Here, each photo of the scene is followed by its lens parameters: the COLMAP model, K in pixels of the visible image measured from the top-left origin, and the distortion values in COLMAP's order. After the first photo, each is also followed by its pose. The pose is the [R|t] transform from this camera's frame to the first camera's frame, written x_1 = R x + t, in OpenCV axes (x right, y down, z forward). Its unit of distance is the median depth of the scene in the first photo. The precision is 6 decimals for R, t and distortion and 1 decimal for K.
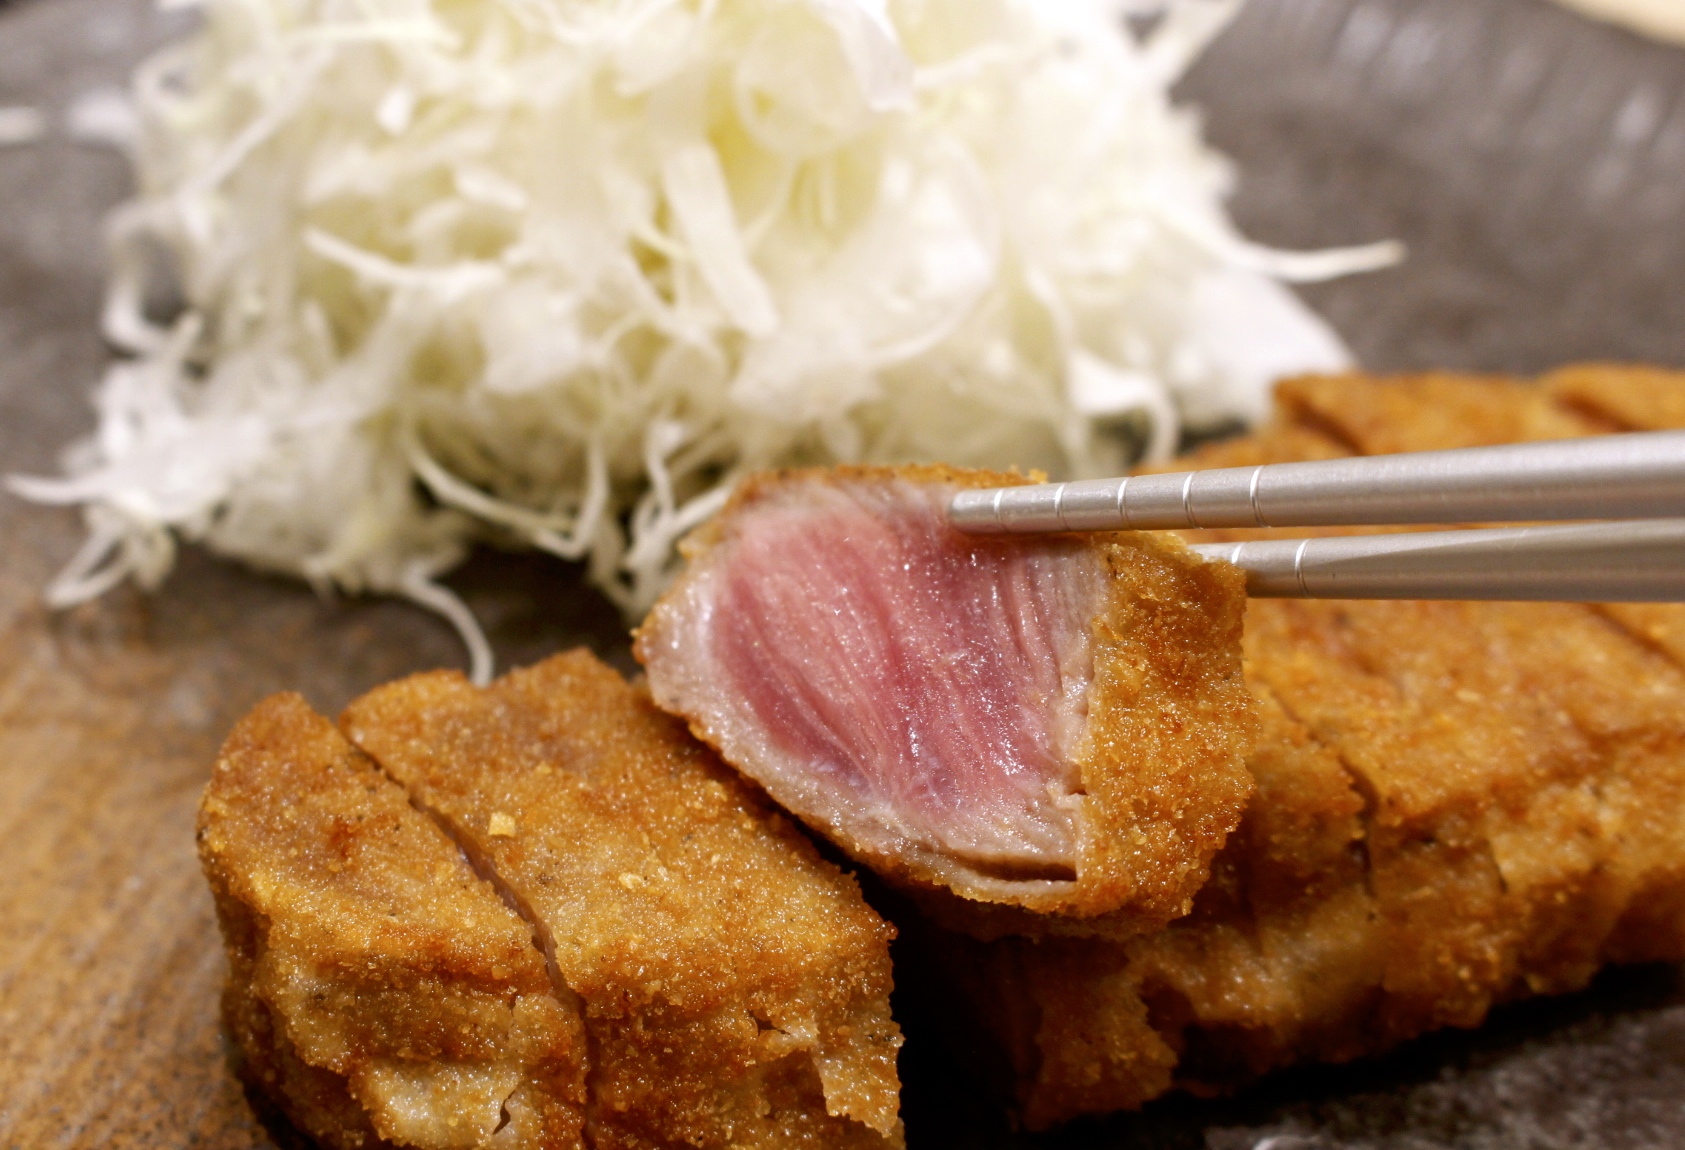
lens RADIAL K [[2874.2, 0, 794.7], [0, 2874.2, 569.8], [0, 0, 1]] dist [-0.025153, -0.094979]
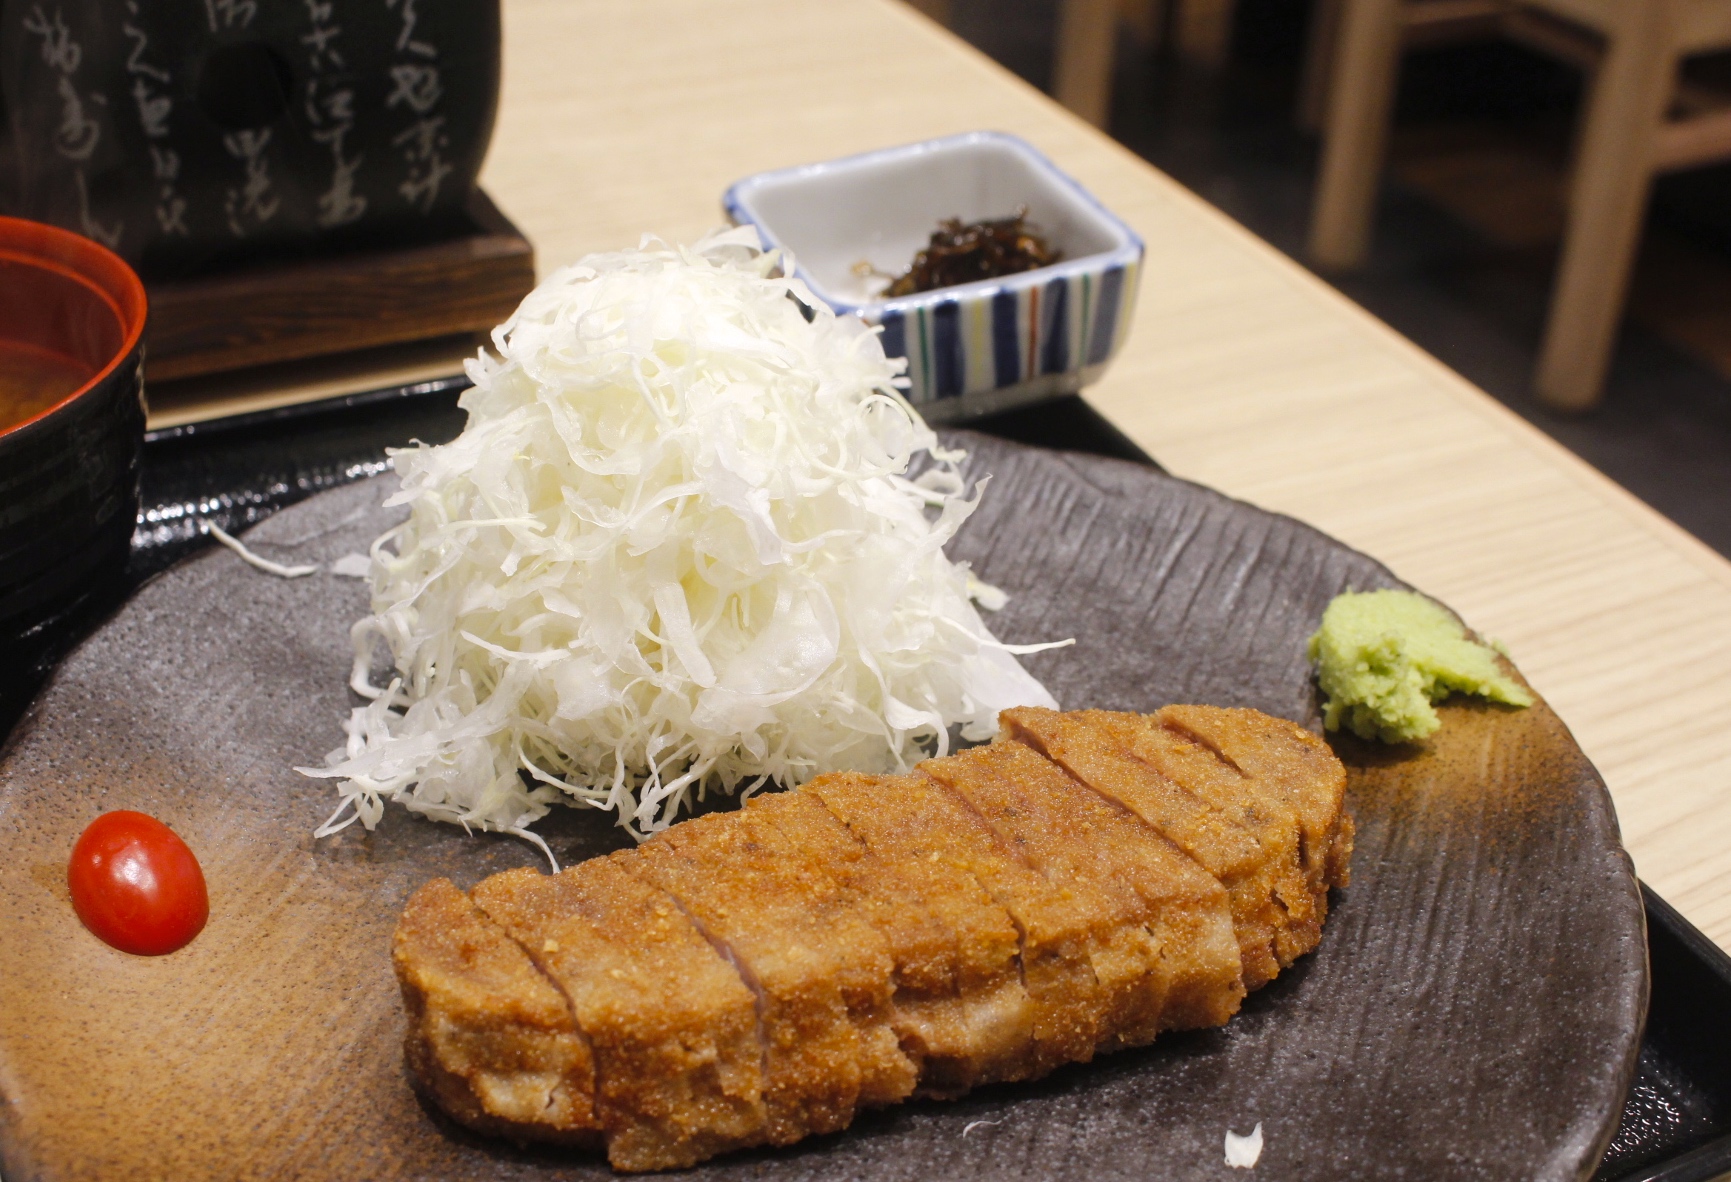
lens RADIAL K [[2139.8, 0, 865.5], [0, 2139.8, 591.0], [0, 0, 1]] dist [-0.130960, 0.004821]
pose [[0.999995, -0.002619, 0.001541, 0.093968], [0.002804, 0.990751, -0.135661, 0.045561], [-0.001172, 0.135665, 0.990754, -0.377875]]
